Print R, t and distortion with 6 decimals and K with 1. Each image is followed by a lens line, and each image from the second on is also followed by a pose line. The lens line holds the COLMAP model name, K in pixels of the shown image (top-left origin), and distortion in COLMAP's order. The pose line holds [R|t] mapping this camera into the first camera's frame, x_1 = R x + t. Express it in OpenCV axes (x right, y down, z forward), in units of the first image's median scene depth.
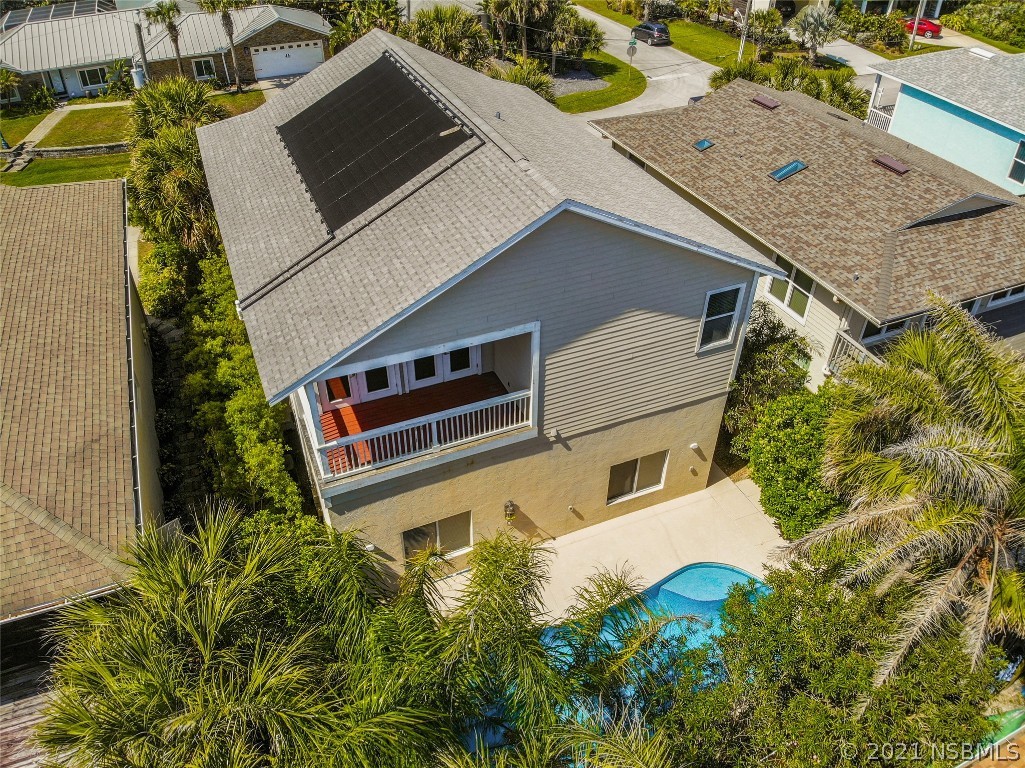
lens RADIAL K [[734.9, 0, 514.7], [0, 734.9, 354.6], [0, 0, 1]] dist [0.061008, -0.132278]
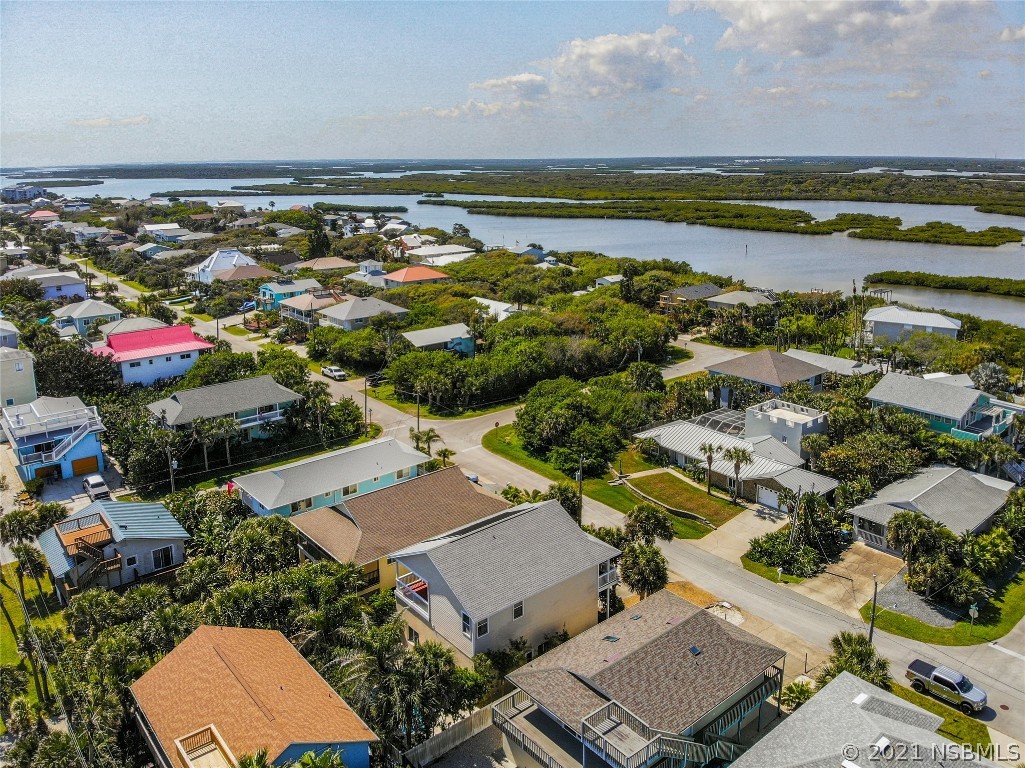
lens RADIAL K [[731.1, 0, 511.8], [0, 731.1, 345.1], [0, 0, 1]] dist [-0.001314, -0.129731]
pose [[0.255246, 0.208630, -0.944099, 1.797237], [-0.575720, 0.817266, 0.024951, -0.743778], [0.776786, 0.537168, 0.328717, -0.190462]]
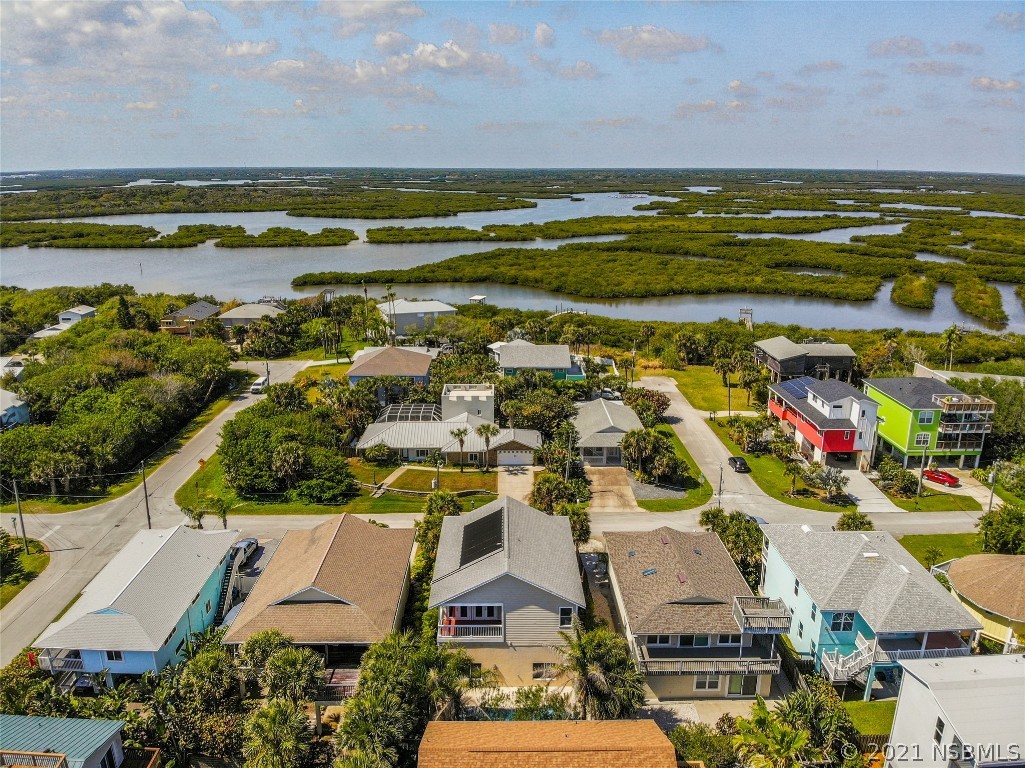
lens RADIAL K [[711.2, 0, 512.5], [0, 711.2, 384.0], [0, 0, 1]] dist [0.005093, -0.114697]
pose [[0.922809, 0.097653, -0.372676, 0.668864], [-0.228027, 0.918147, -0.324051, 0.043953], [0.310526, 0.384018, 0.869542, -1.272468]]
